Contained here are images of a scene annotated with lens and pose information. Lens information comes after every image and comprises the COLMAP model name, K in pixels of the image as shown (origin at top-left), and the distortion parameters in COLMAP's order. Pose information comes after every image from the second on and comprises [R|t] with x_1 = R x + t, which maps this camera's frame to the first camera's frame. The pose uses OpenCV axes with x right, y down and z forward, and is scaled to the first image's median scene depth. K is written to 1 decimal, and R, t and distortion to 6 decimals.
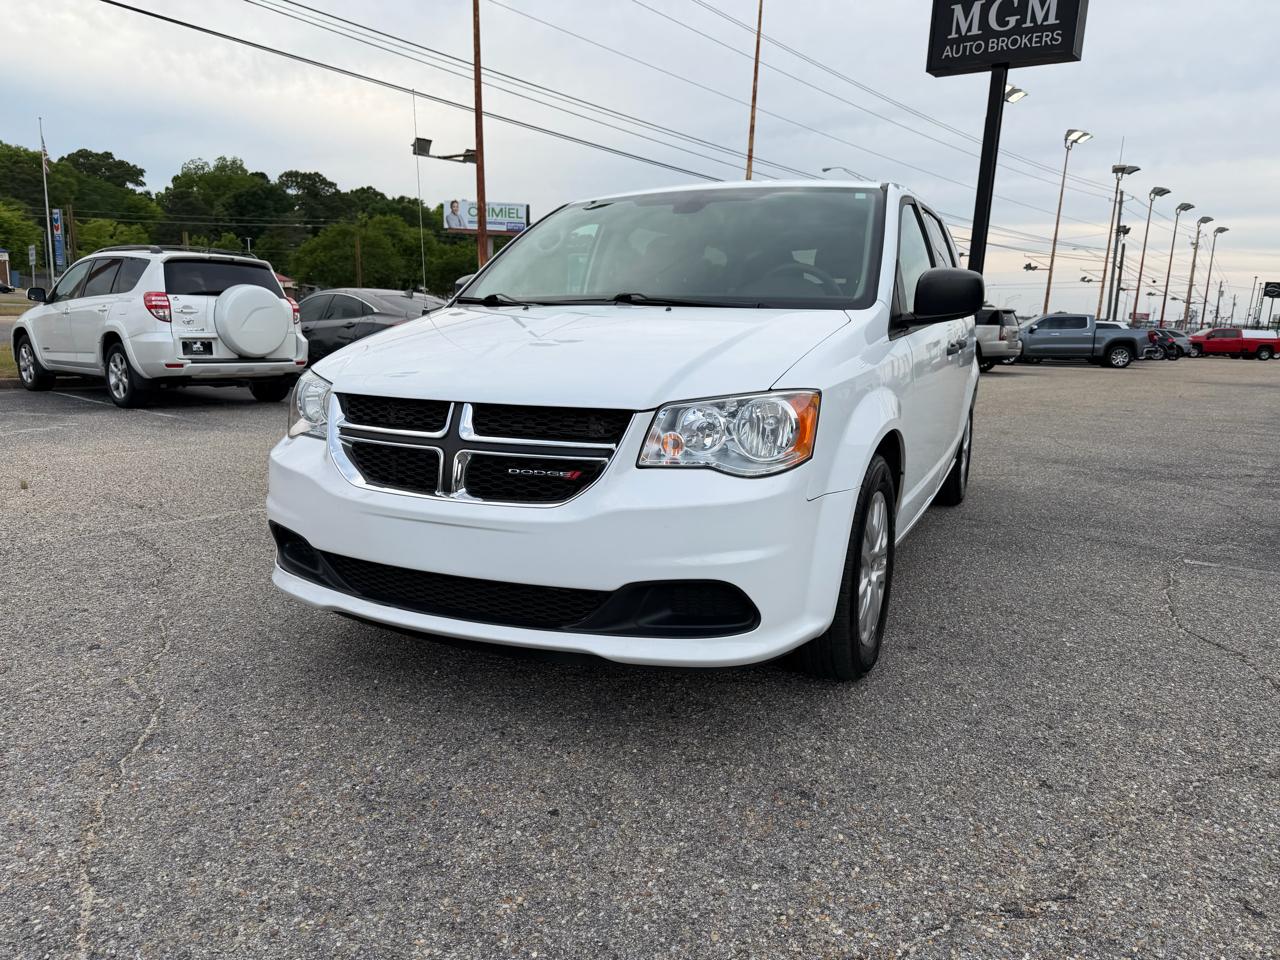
lens RADIAL K [[917.0, 0, 643.2], [0, 917.0, 477.0], [0, 0, 1]] dist [0.007800, -0.013054]
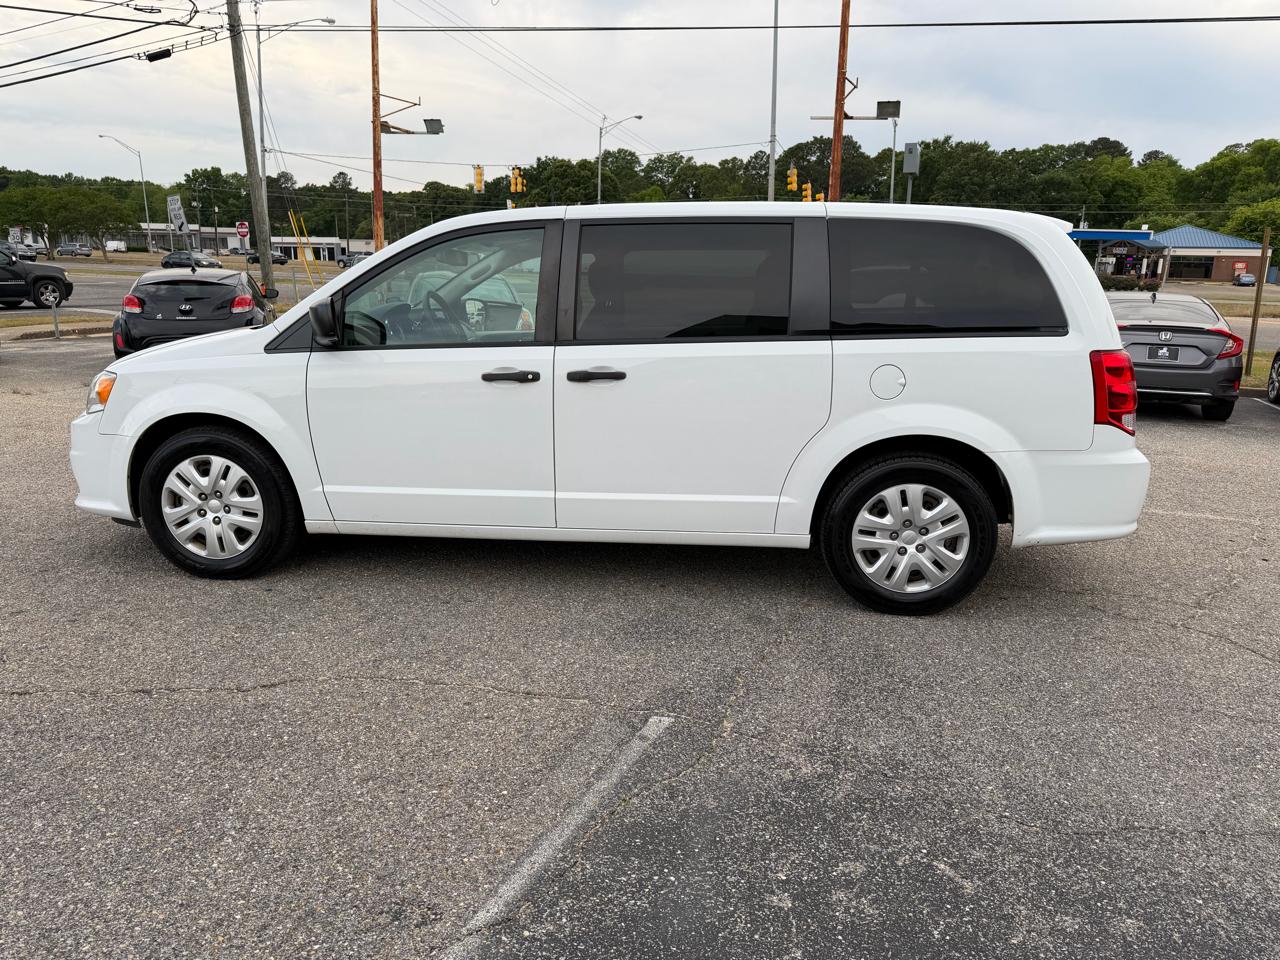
lens RADIAL K [[917.1, 0, 644.2], [0, 917.1, 479.6], [0, 0, 1]] dist [0.040028, -0.055743]
pose [[0.321537, 0.183711, -0.928905, 1.356102], [-0.177198, 0.975343, 0.131559, -0.191850], [0.930169, 0.122299, 0.346162, 0.840722]]
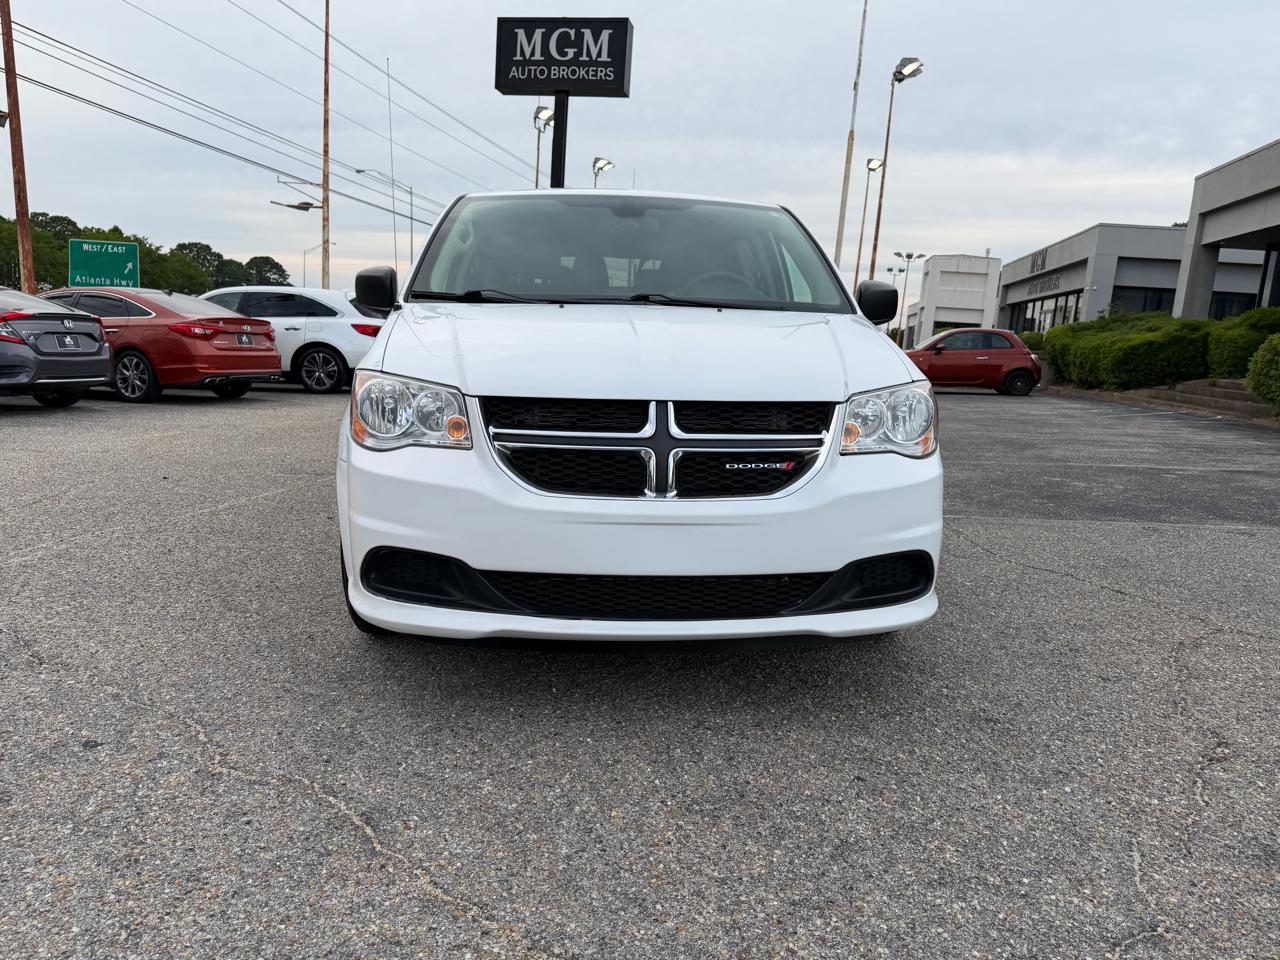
lens RADIAL K [[907.0, 0, 650.5], [0, 907.0, 485.3], [0, 0, 1]] dist [0.009433, -0.012174]
pose [[0.872338, -0.070916, 0.483732, -0.427161], [0.068870, 0.997383, 0.022023, -0.008300], [-0.484028, 0.014103, 0.874939, 0.100011]]
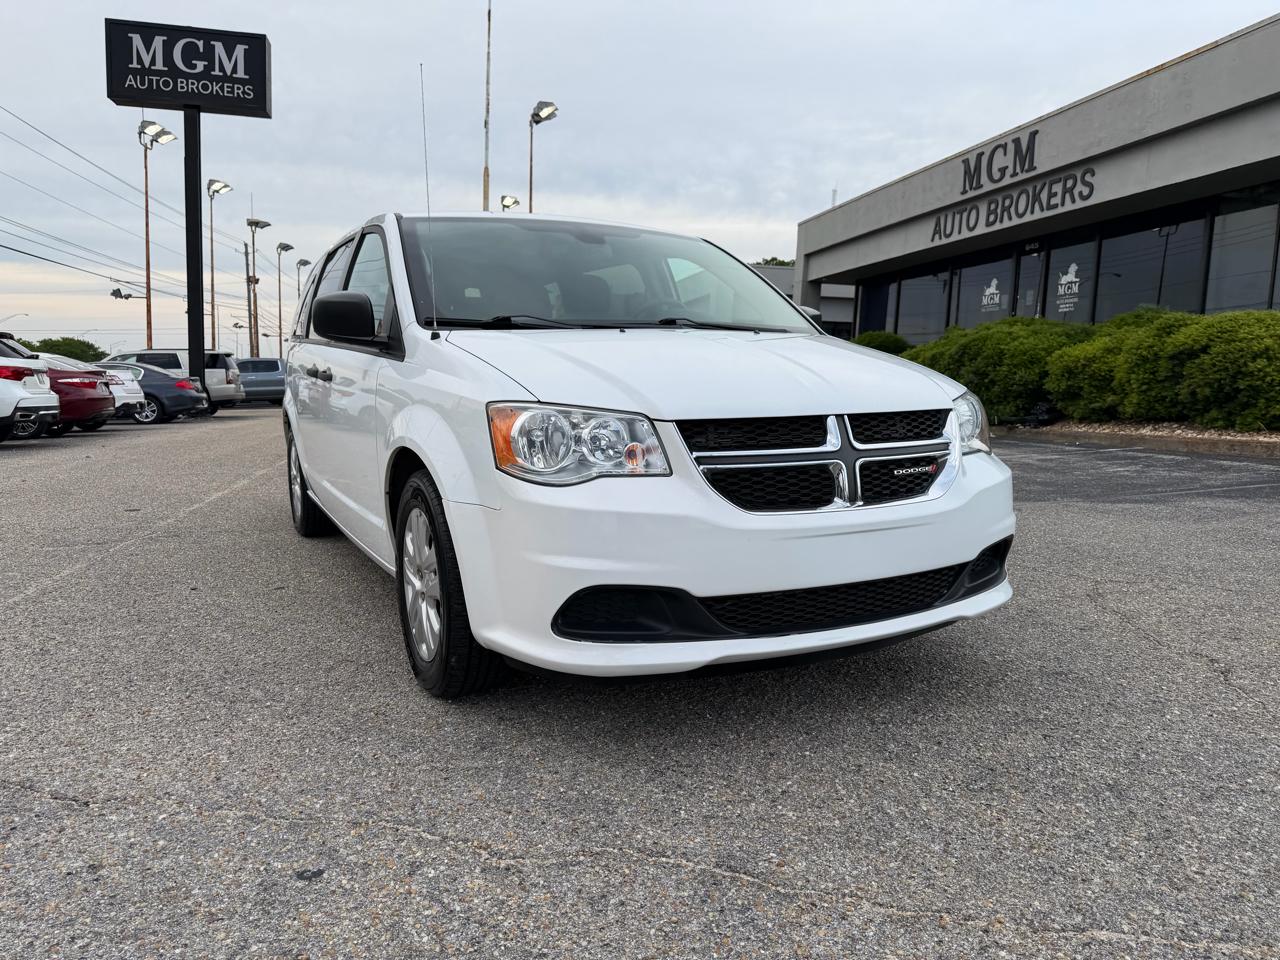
lens RADIAL K [[905.8, 0, 649.5], [0, 905.8, 472.9], [0, 0, 1]] dist [0.008213, -0.012553]
pose [[0.608478, -0.106591, 0.786380, -0.709223], [0.147490, 0.988863, 0.019913, -0.042893], [-0.779744, 0.103866, 0.617423, 0.338676]]
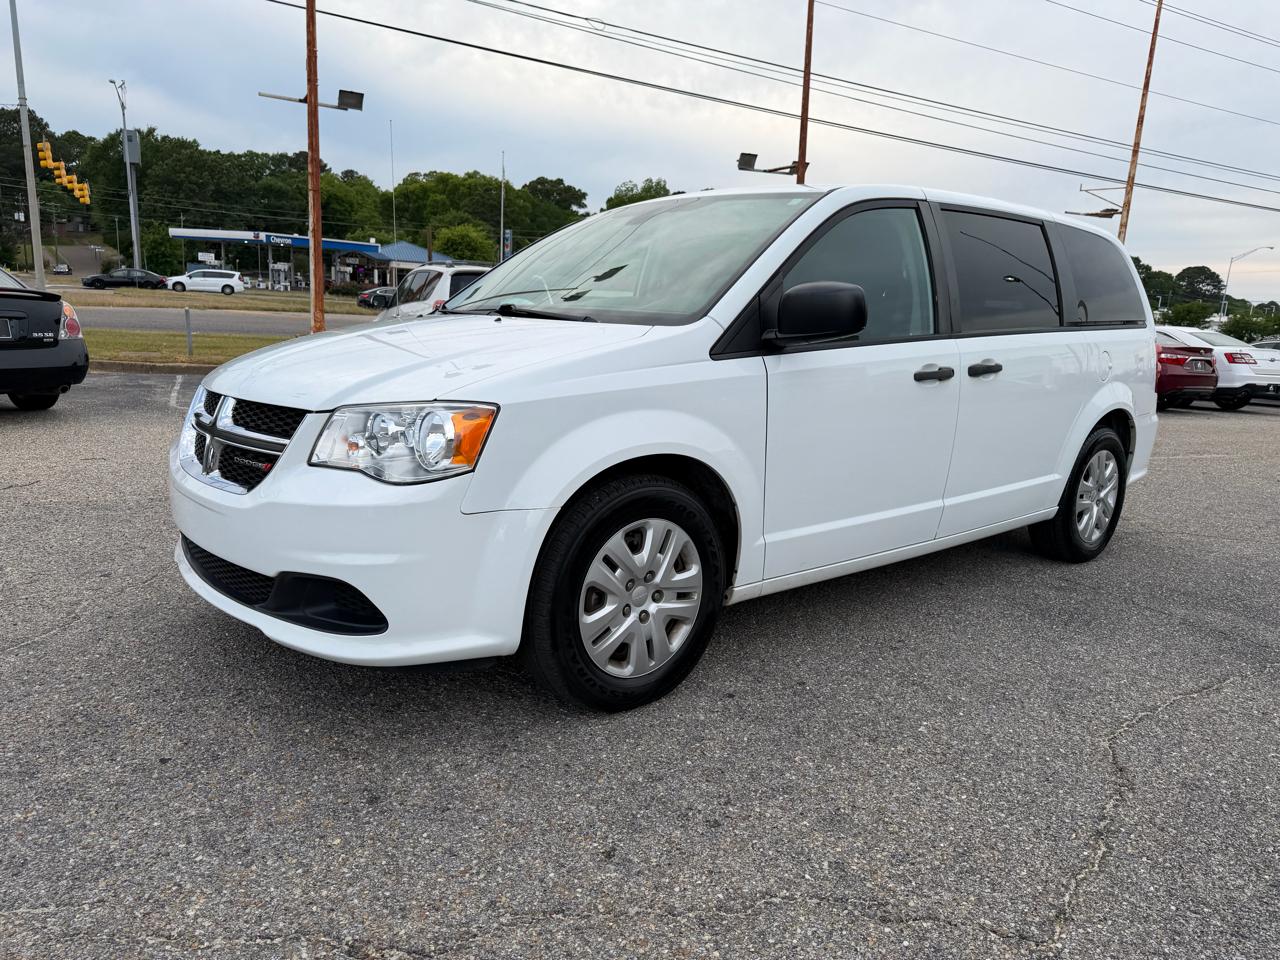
lens RADIAL K [[914.6, 0, 640.7], [0, 914.6, 480.7], [0, 0, 1]] dist [0.032892, -0.044721]
pose [[0.907786, 0.091135, -0.409413, 0.463893], [-0.094289, 0.995466, 0.012525, -0.024722], [0.408699, 0.027233, 0.912263, 0.104354]]
